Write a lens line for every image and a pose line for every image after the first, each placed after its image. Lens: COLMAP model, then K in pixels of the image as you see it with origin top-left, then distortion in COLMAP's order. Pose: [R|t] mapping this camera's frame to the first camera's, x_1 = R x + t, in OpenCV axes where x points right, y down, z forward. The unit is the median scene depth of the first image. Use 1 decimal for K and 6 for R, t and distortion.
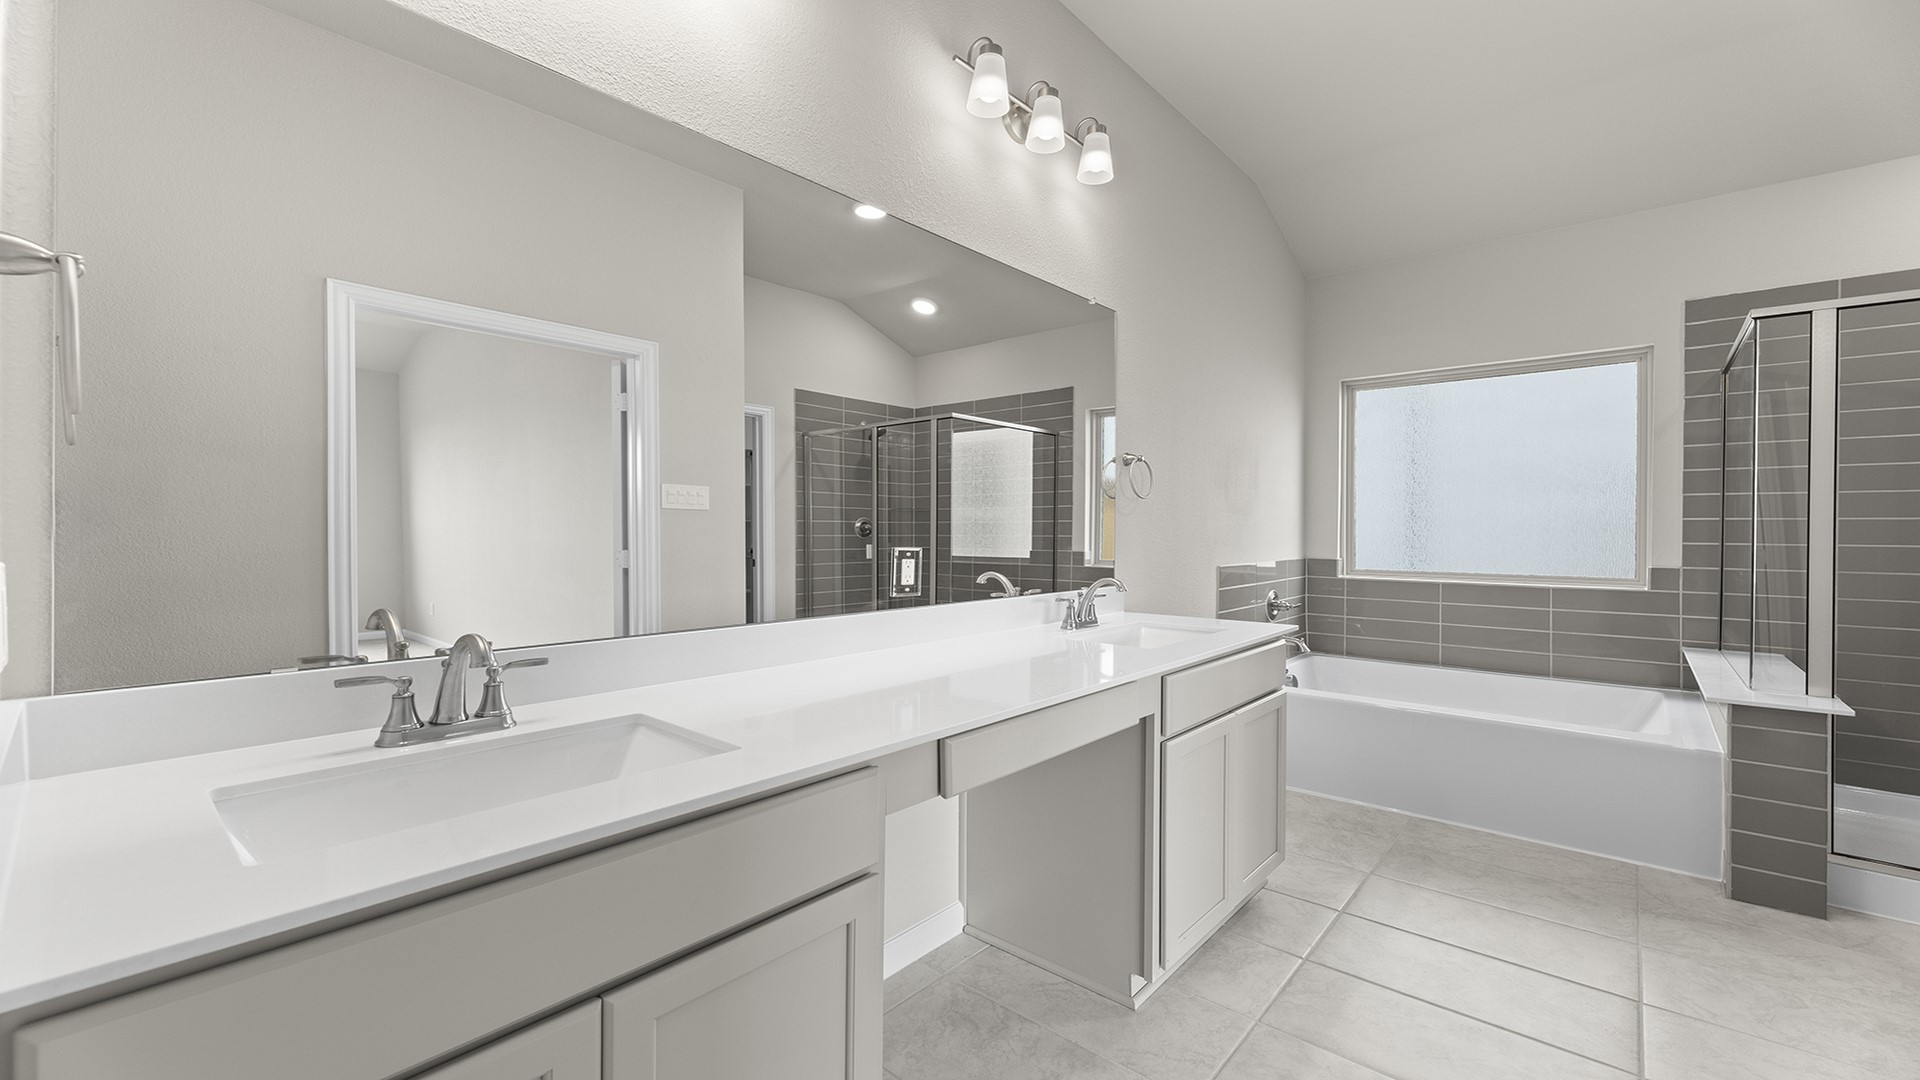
lens RADIAL K [[772.7, 0, 965.3], [0, 772.7, 525.5], [0, 0, 1]] dist [0.000055, -0.000047]
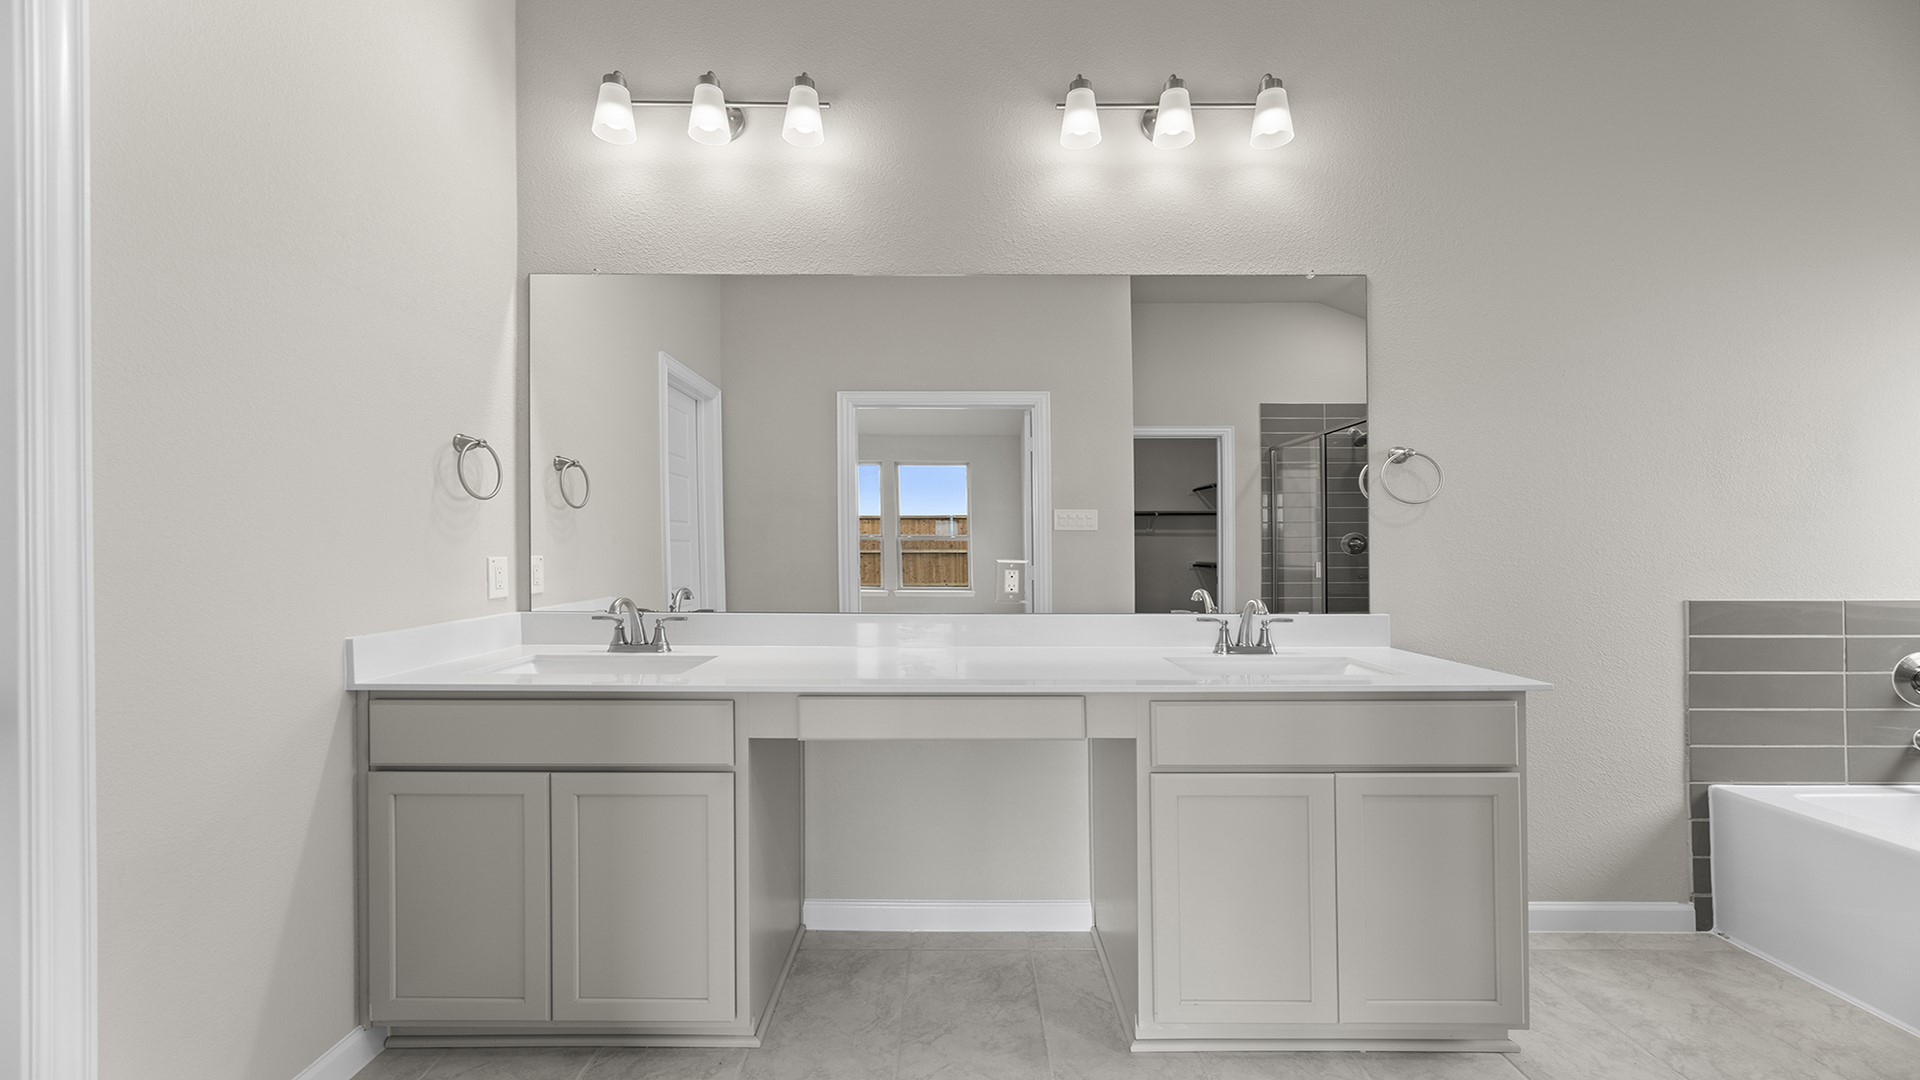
lens RADIAL K [[776.6, 0, 960.0], [0, 776.6, 540.0], [0, 0, 1]] dist [-0.000727, -0.000104]
pose [[0.644537, -0.013451, -0.764455, 0.618938], [0.006099, 0.999904, -0.012452, 0.010438], [0.764549, 0.003363, 0.644557, 0.172468]]
